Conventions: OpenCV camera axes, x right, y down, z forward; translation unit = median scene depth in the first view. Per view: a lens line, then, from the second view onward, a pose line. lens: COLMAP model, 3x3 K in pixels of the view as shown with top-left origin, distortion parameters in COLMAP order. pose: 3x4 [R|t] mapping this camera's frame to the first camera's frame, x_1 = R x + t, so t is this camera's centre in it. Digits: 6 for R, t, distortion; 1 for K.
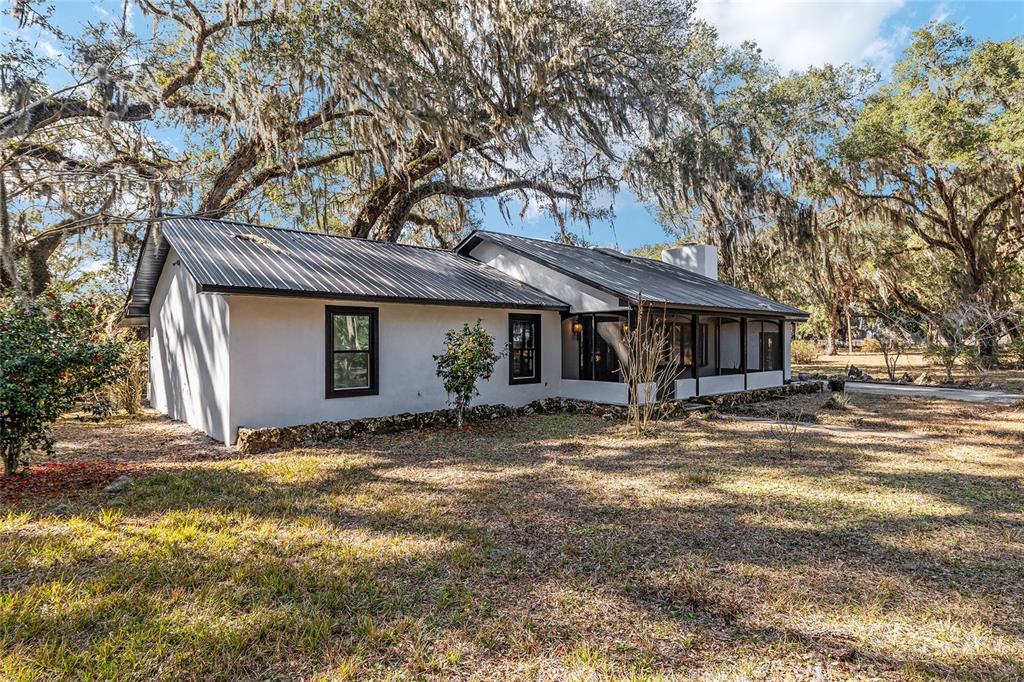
lens RADIAL K [[550.7, 0, 514.8], [0, 550.7, 337.8], [0, 0, 1]] dist [0.000103, -0.000815]
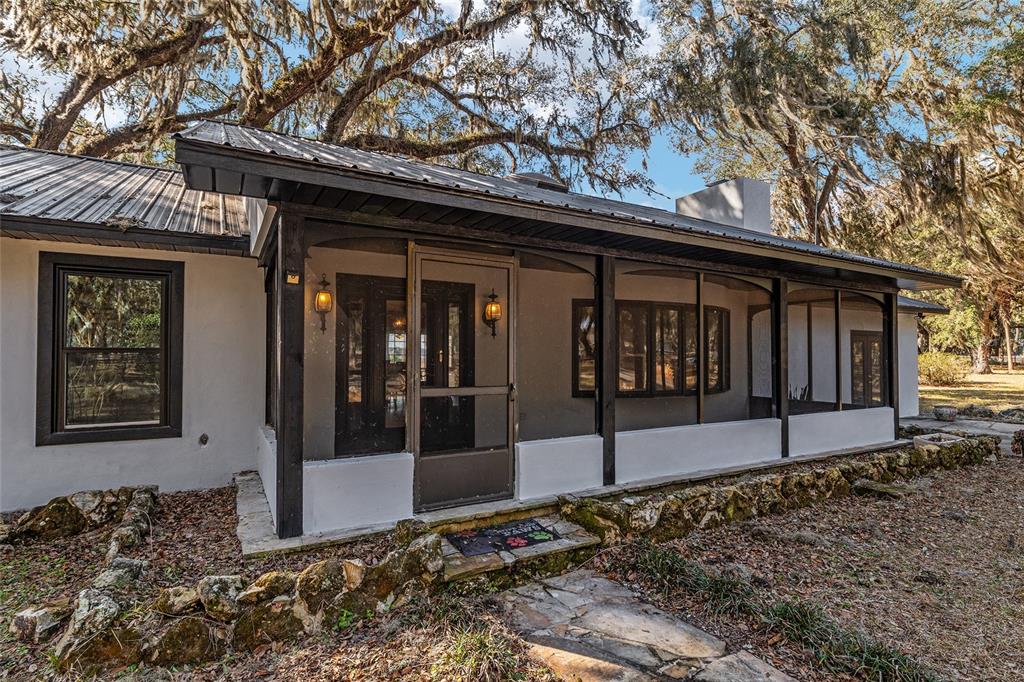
lens RADIAL K [[521.6, 0, 508.9], [0, 521.6, 351.3], [0, 0, 1]] dist [-0.002572, -0.001280]
pose [[0.978341, 0.000347, -0.206998, 0.158503], [-0.001451, 0.999986, -0.005182, 0.010311], [0.206993, 0.005370, 0.978328, 0.308435]]
